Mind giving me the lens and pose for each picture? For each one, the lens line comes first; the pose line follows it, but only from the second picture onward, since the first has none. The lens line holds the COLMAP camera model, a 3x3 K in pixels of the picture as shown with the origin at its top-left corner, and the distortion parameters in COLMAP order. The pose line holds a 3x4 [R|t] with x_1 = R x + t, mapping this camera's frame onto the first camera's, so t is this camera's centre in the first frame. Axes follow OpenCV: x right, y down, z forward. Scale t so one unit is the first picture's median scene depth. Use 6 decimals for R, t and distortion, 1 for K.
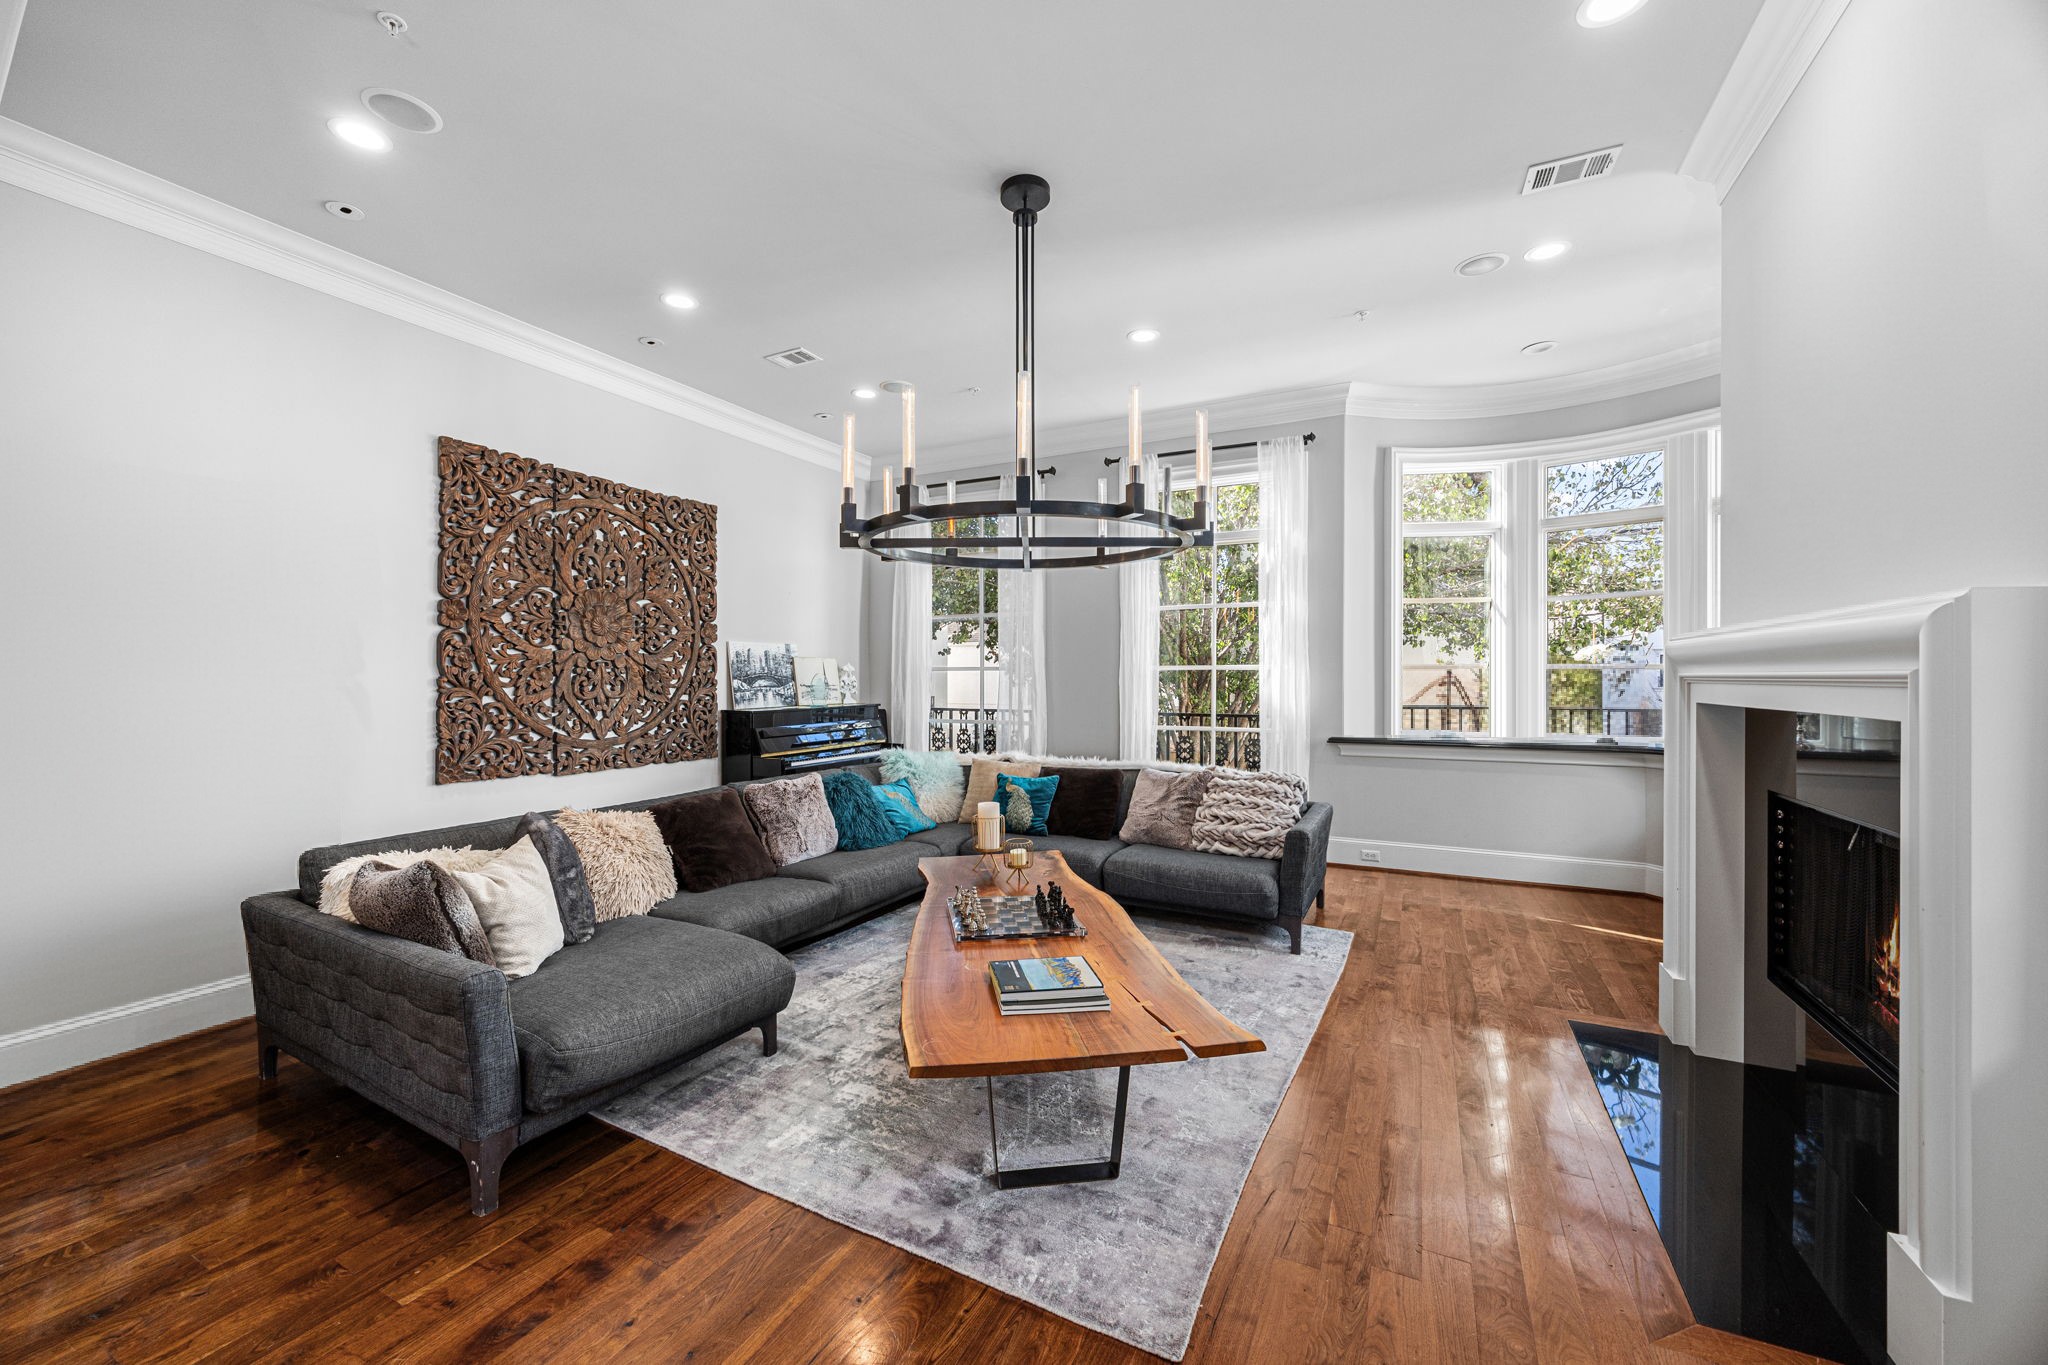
lens RADIAL K [[782.3, 0, 1024.0], [0, 782.3, 682.5], [0, 0, 1]] dist [0.001816, 0.000116]
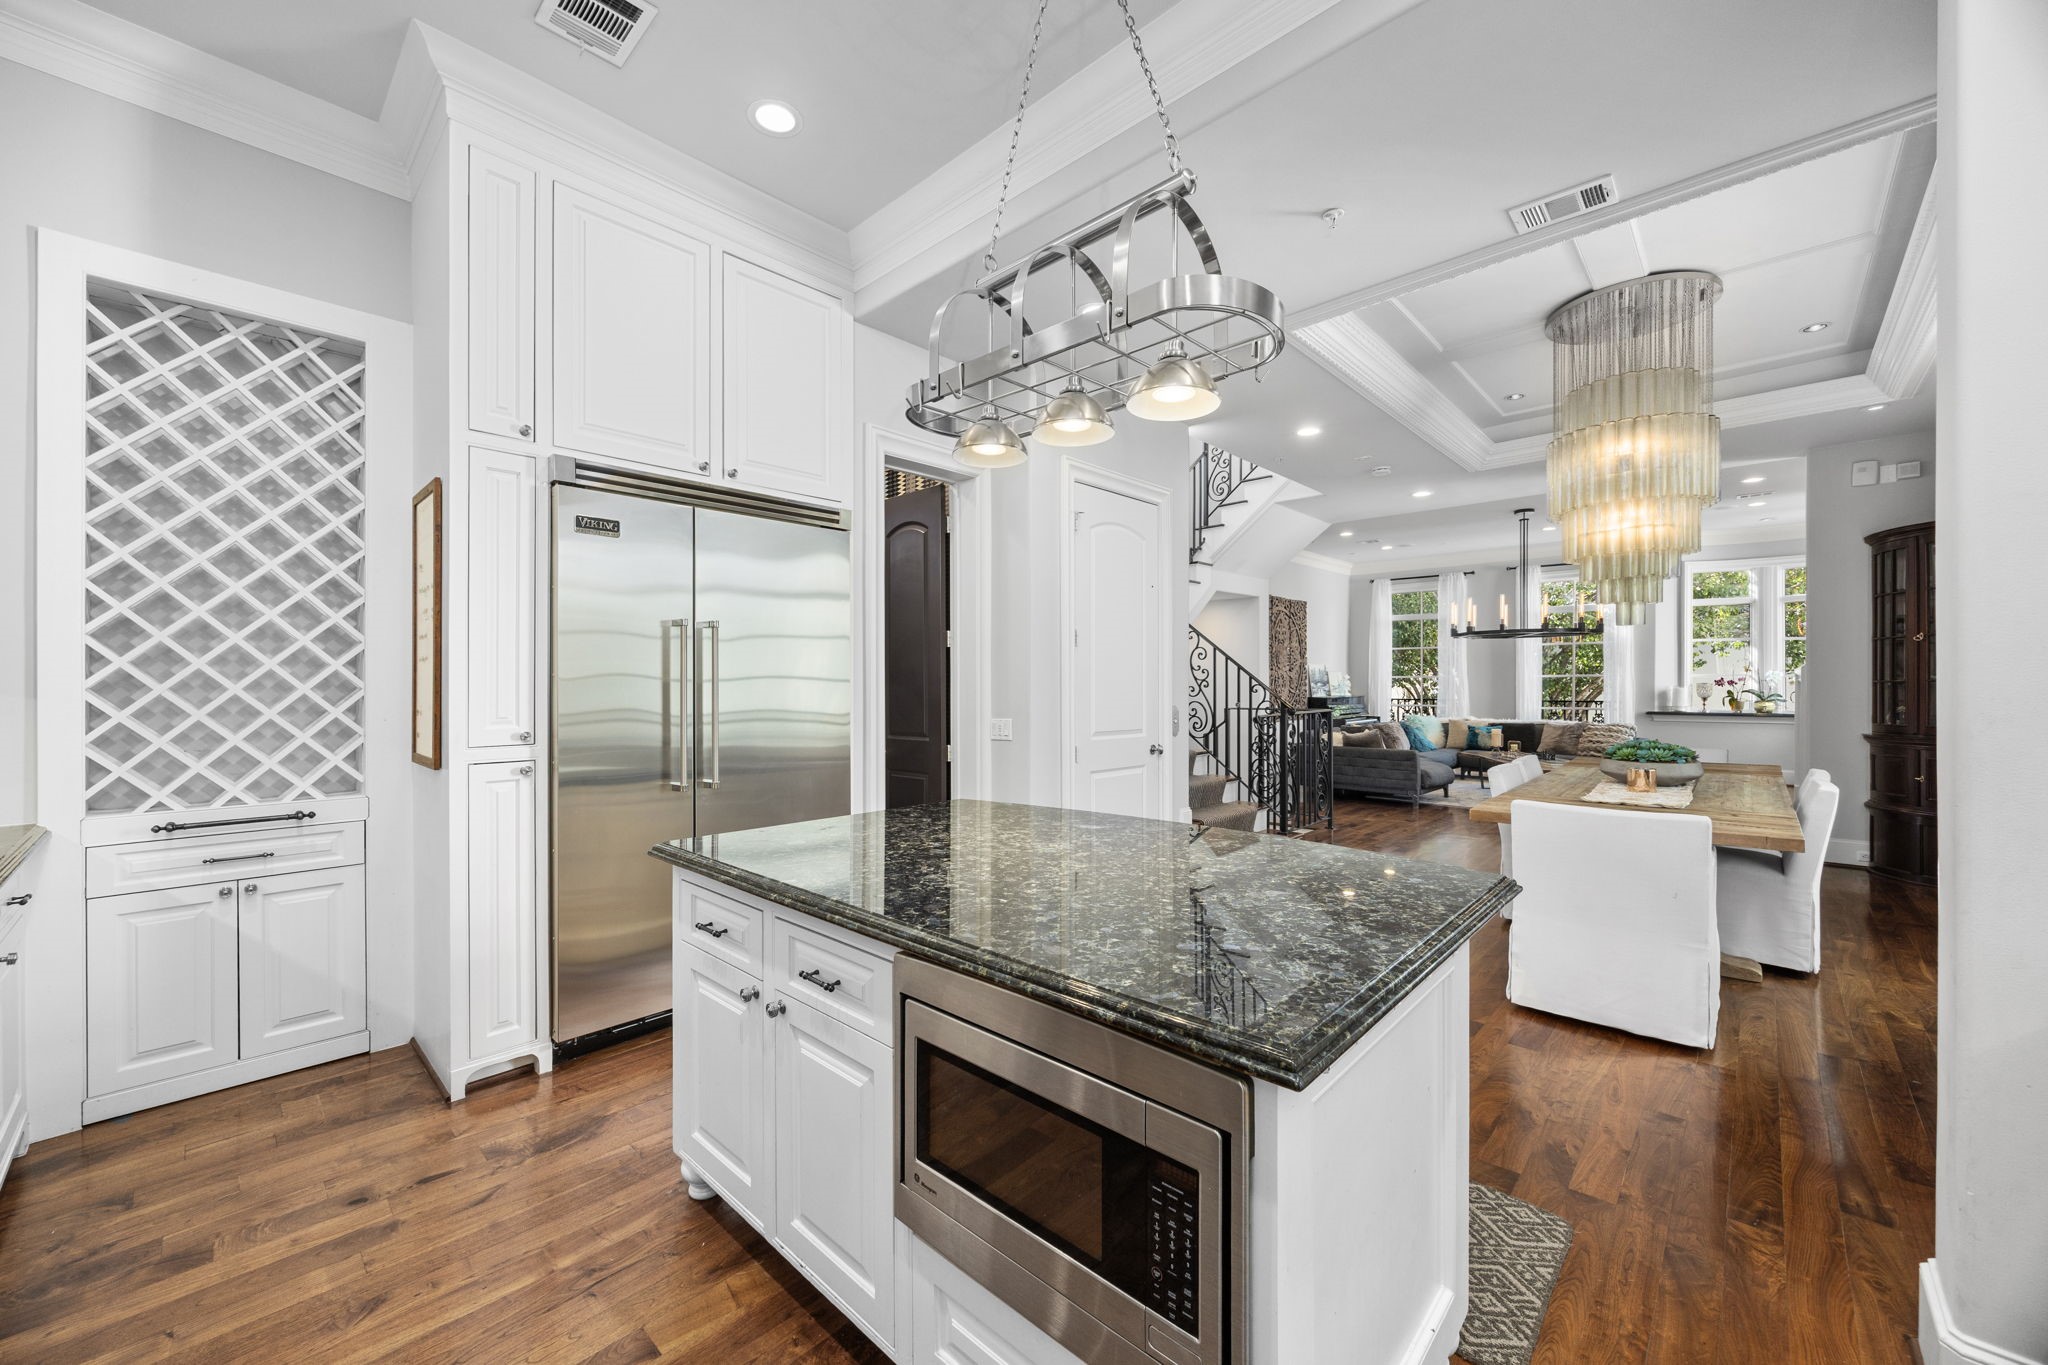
lens RADIAL K [[782.3, 0, 1024.0], [0, 782.3, 682.5], [0, 0, 1]] dist [0.001816, 0.000116]
pose [[0.957207, -0.005808, -0.289346, -0.497282], [0.005231, 0.999982, -0.002767, -0.003670], [0.289357, 0.001135, 0.957221, -1.229595]]
